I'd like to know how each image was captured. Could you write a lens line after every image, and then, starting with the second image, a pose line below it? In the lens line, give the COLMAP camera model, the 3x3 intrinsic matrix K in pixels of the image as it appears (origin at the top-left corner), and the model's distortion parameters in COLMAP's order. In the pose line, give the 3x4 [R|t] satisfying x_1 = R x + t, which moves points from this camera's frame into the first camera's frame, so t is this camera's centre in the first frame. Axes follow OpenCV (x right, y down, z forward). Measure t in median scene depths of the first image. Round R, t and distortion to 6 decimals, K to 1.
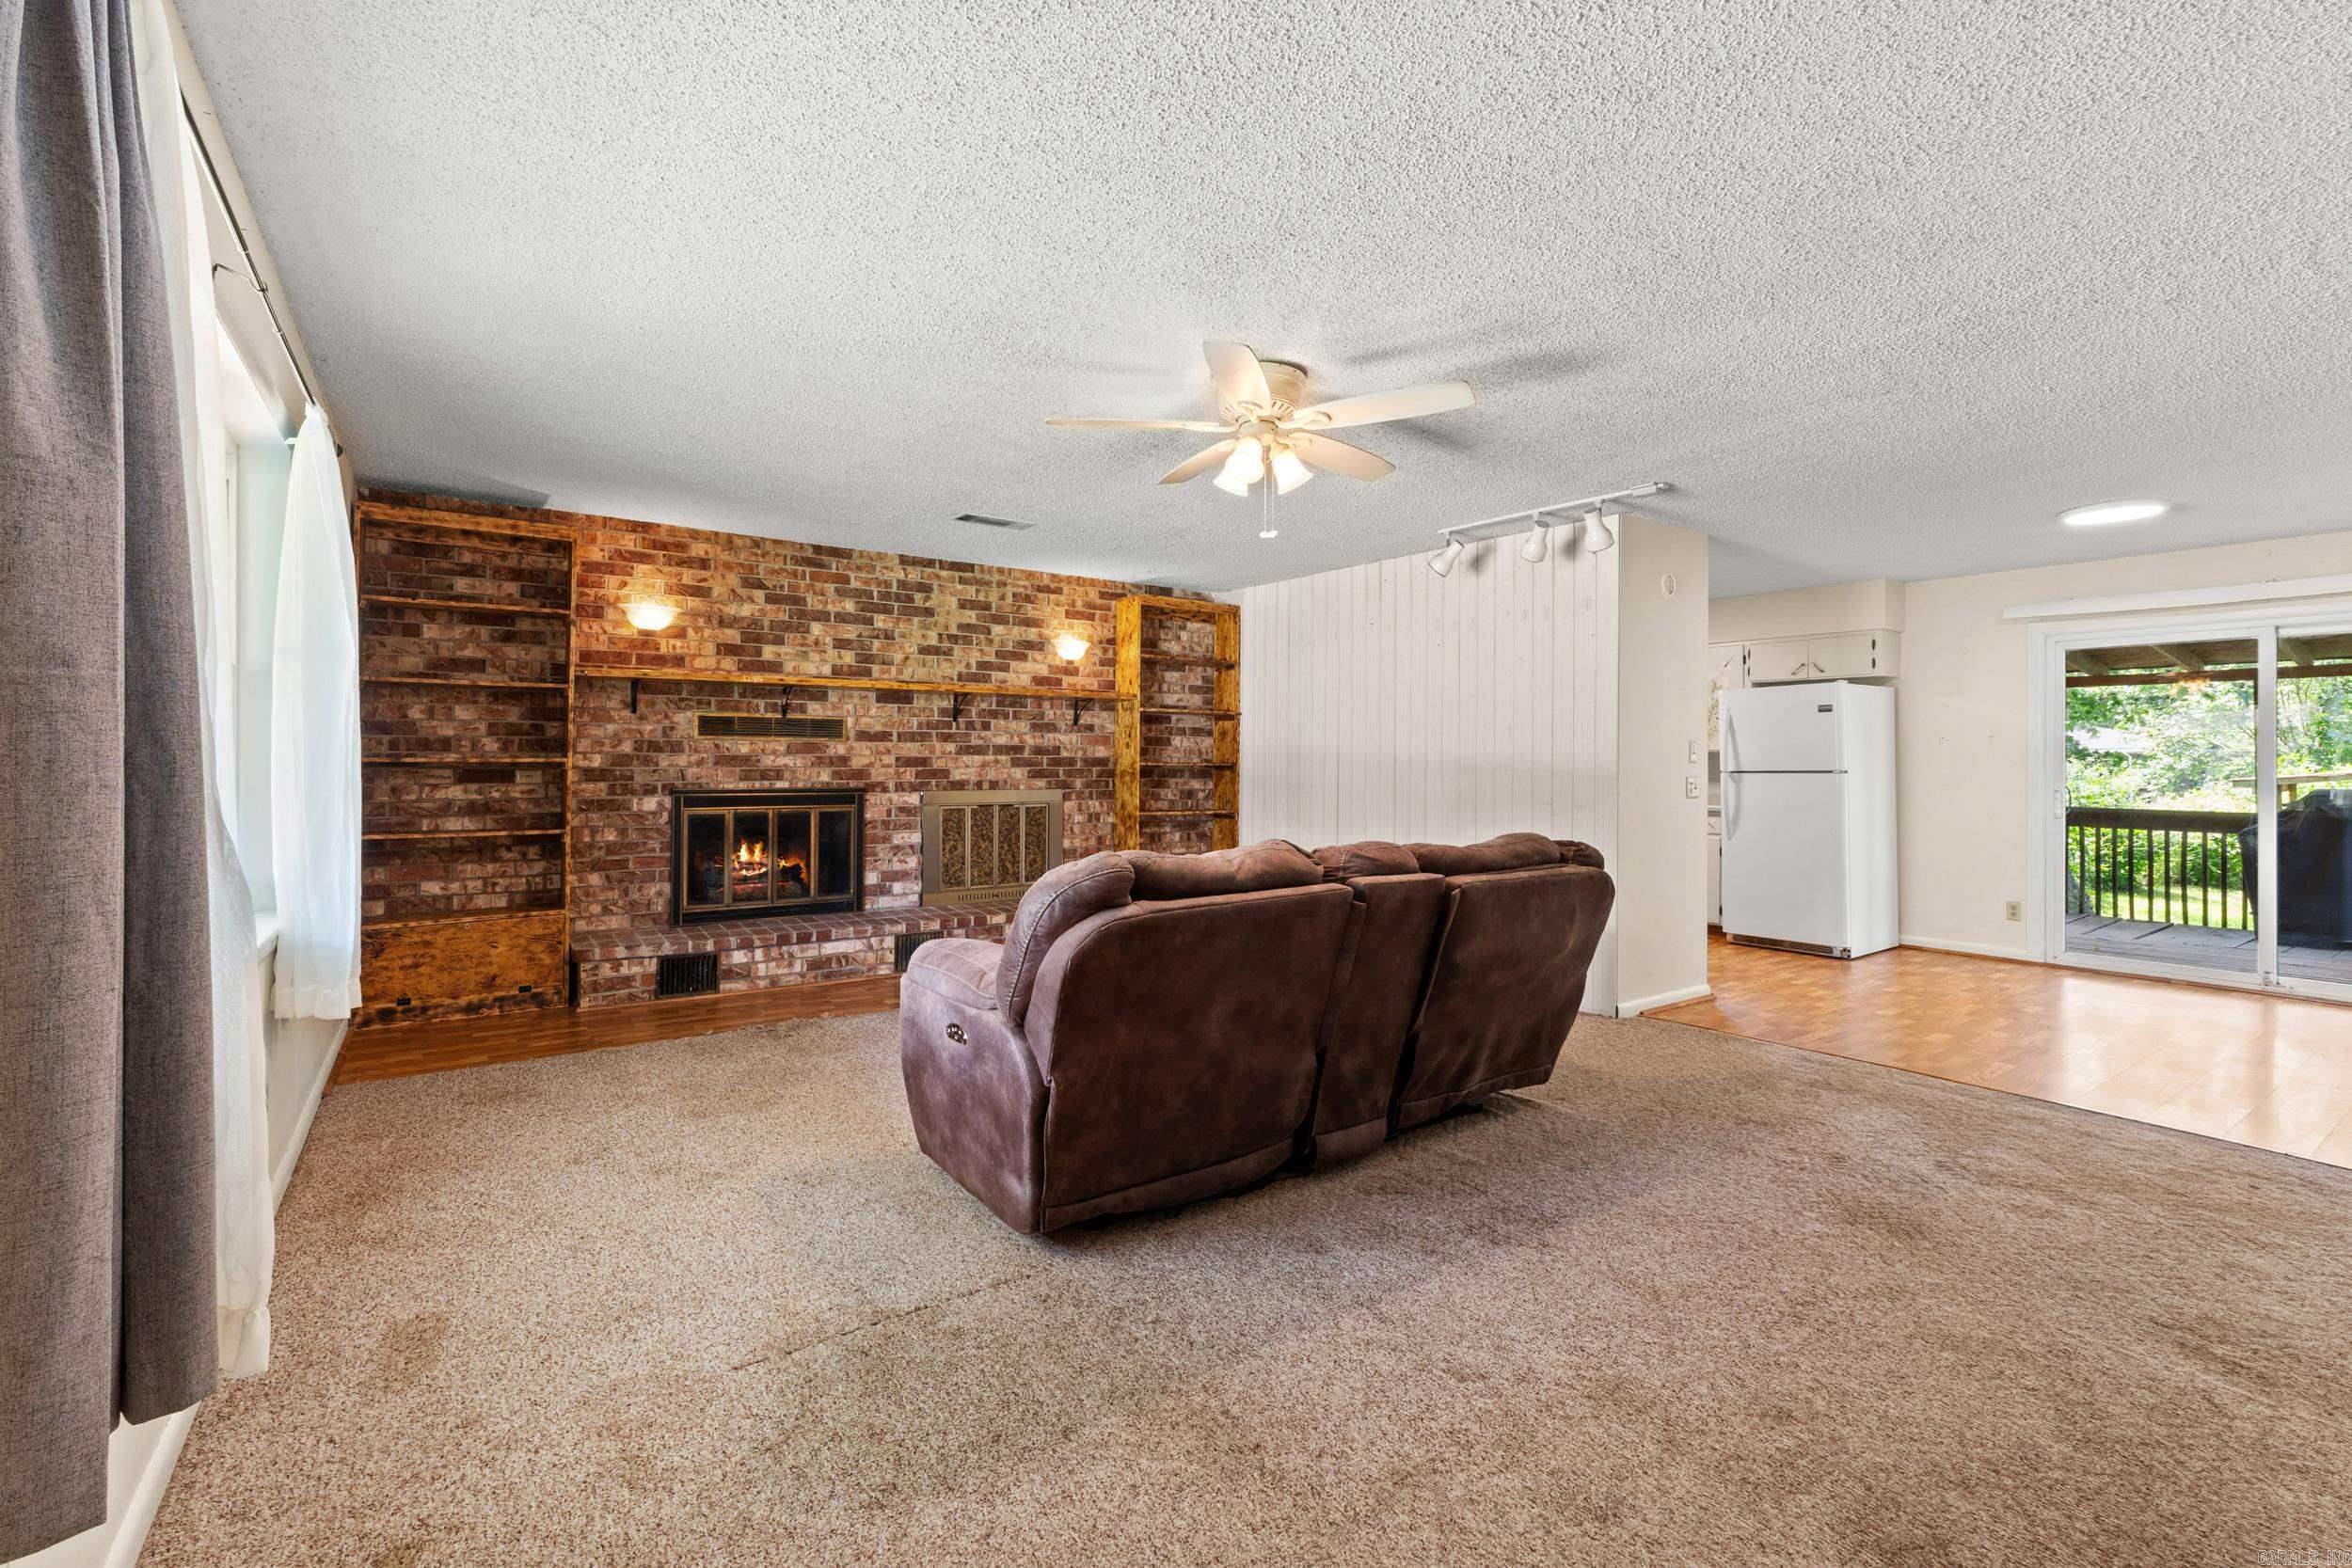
lens RADIAL K [[1008.2, 0, 1169.3], [0, 1008.2, 761.5], [0, 0, 1]] dist [0.004123, 0.000179]
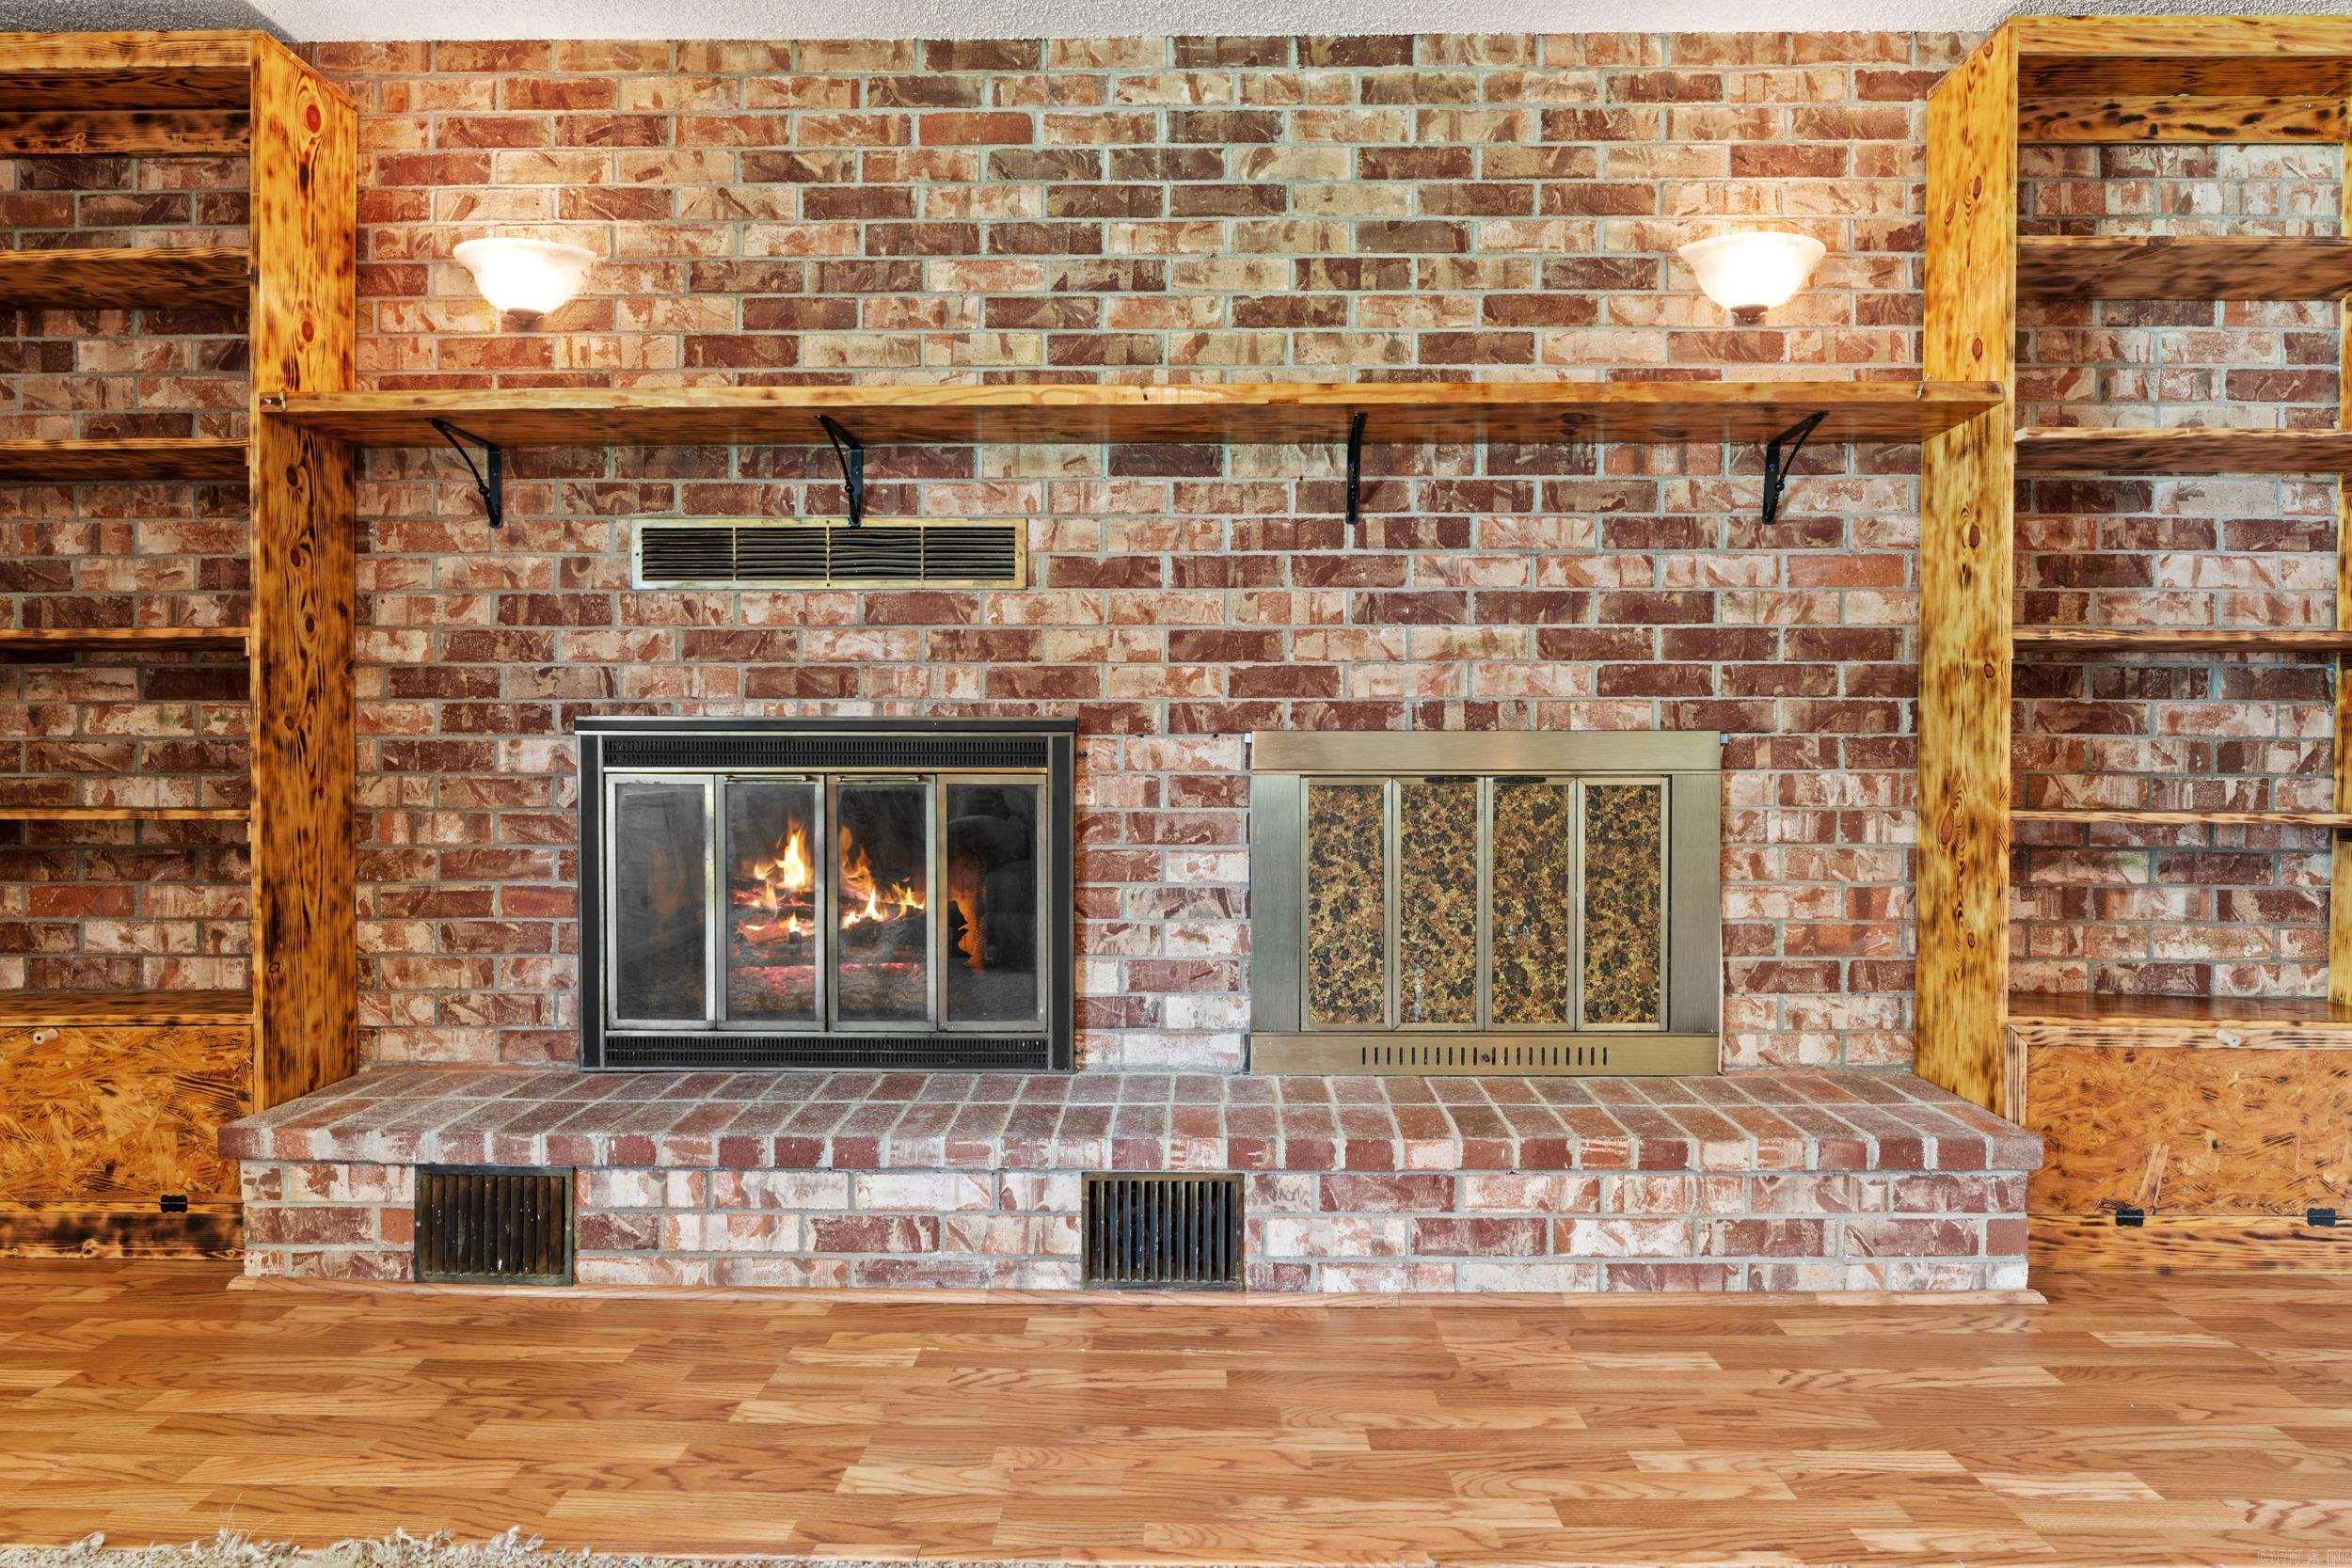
lens RADIAL K [[1363.7, 0, 1179.0], [0, 1363.7, 778.3], [0, 0, 1]] dist [-0.005427, -0.001853]
pose [[0.813637, 0.003777, -0.581361, 0.002025], [0.004181, 0.999915, 0.012348, 0.040211], [0.581358, -0.012477, 0.813552, 0.629063]]
